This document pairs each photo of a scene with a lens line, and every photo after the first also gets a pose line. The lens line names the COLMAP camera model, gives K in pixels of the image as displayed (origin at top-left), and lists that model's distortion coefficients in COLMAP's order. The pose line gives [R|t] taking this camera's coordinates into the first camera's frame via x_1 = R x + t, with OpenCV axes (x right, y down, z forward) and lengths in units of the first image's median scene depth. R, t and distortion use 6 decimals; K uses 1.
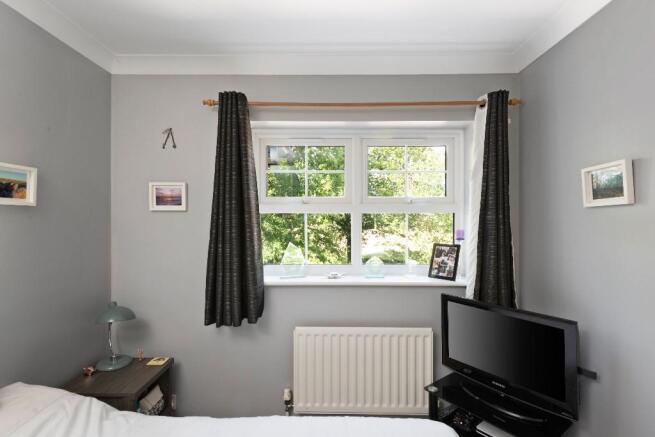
lens RADIAL K [[326.3, 0, 329.5], [0, 326.3, 217.2], [0, 0, 1]] dist [0.026502, 0.000531]
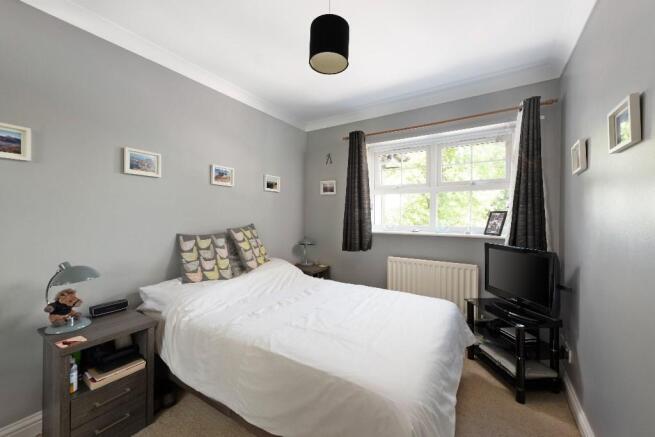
lens RADIAL K [[263.7, 0, 327.6], [0, 263.7, 217.5], [0, 0, 1]] dist [0.000137, 0.000007]
pose [[0.849199, 0.003052, -0.528063, 0.367479], [0.003147, 0.999936, 0.010839, 0.103937], [0.528063, -0.010867, 0.849136, -0.388652]]
